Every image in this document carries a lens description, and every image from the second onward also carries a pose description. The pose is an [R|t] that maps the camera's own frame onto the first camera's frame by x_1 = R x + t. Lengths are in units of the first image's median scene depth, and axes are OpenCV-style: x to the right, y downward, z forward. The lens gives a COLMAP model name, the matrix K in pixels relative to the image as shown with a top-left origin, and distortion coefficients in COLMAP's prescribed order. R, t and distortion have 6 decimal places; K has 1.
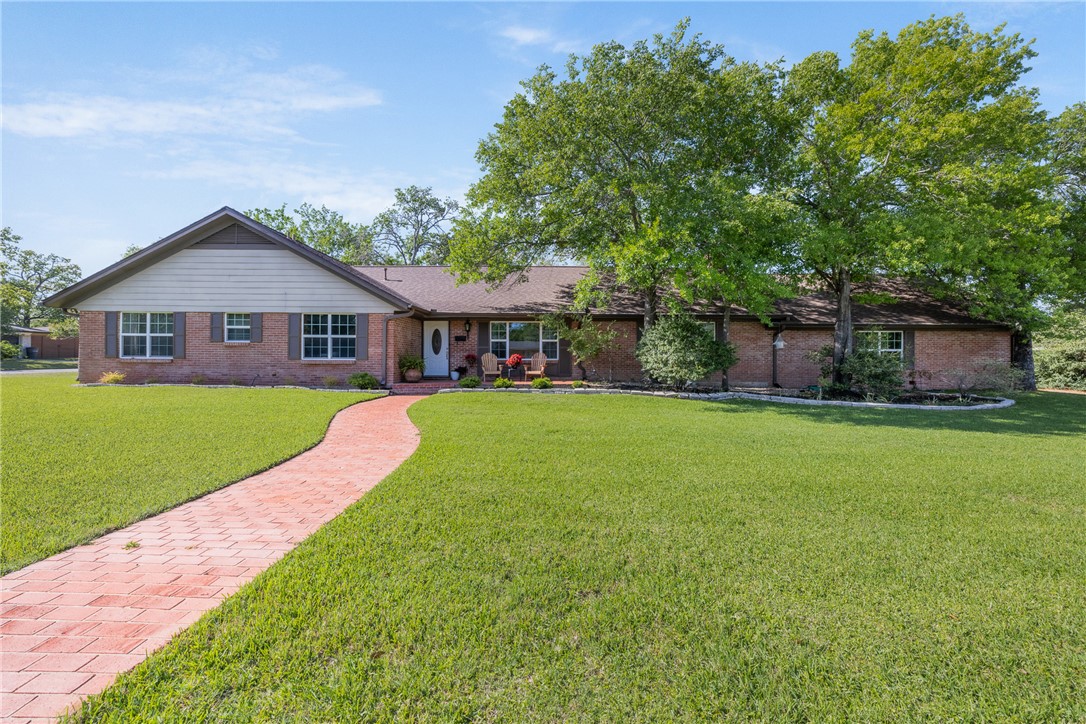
lens RADIAL K [[451.6, 0, 541.1], [0, 451.6, 358.7], [0, 0, 1]] dist [0.000301, 0.000895]
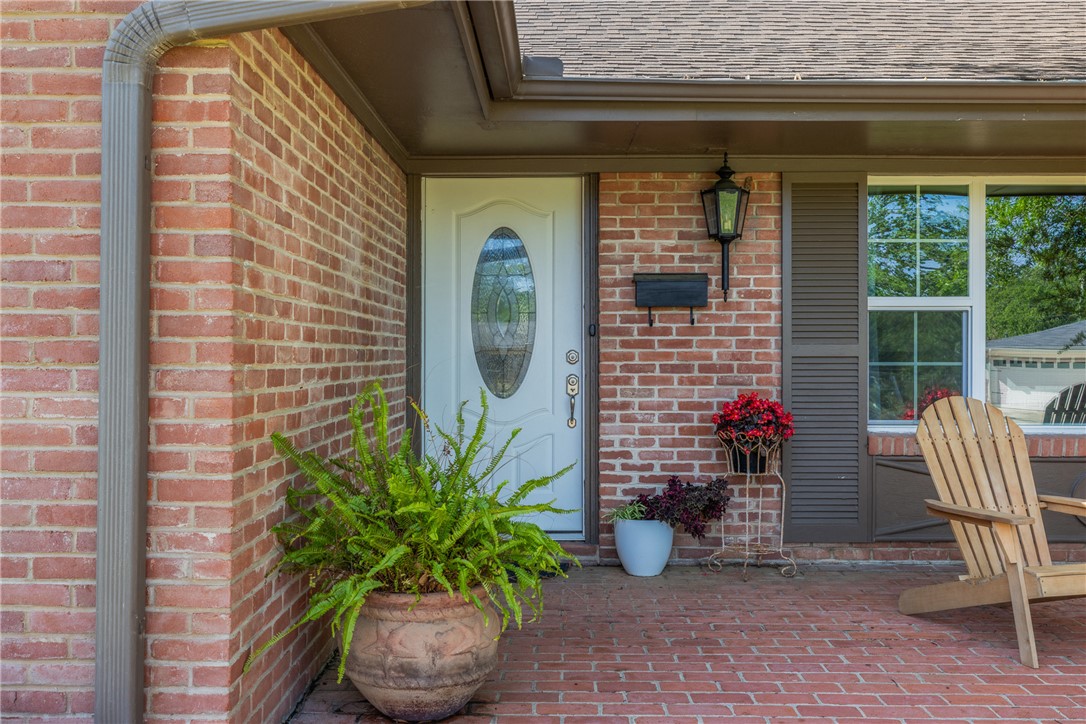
lens RADIAL K [[1043.4, 0, 544.9], [0, 1043.4, 363.9], [0, 0, 1]] dist [-0.091443, 0.000000]
pose [[0.999863, -0.001365, -0.016470, -0.258372], [0.001488, 0.999971, 0.007425, -0.027645], [0.016459, -0.007449, 0.999837, 0.788762]]
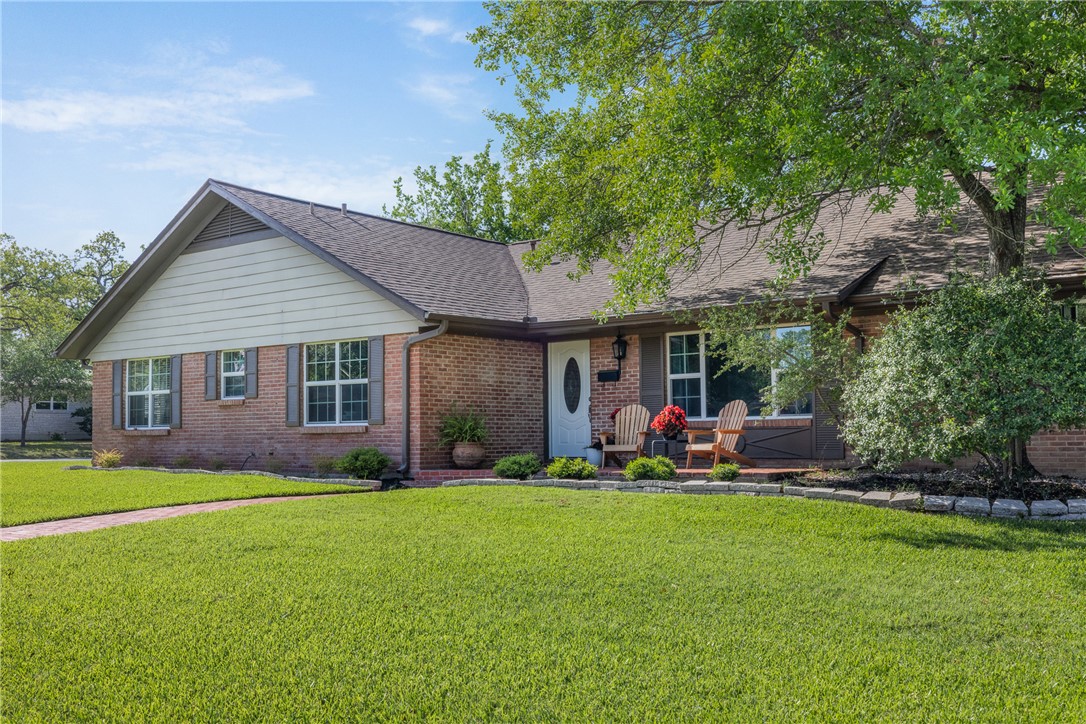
lens RADIAL K [[1043.4, 0, 539.5], [0, 1043.4, 365.9], [0, 0, 1]] dist [-0.091443, 0.000000]
pose [[0.818050, -0.053334, -0.572668, 0.446562], [0.016358, 0.997446, -0.069528, 0.021494], [0.574914, 0.047510, 0.816833, 0.115188]]
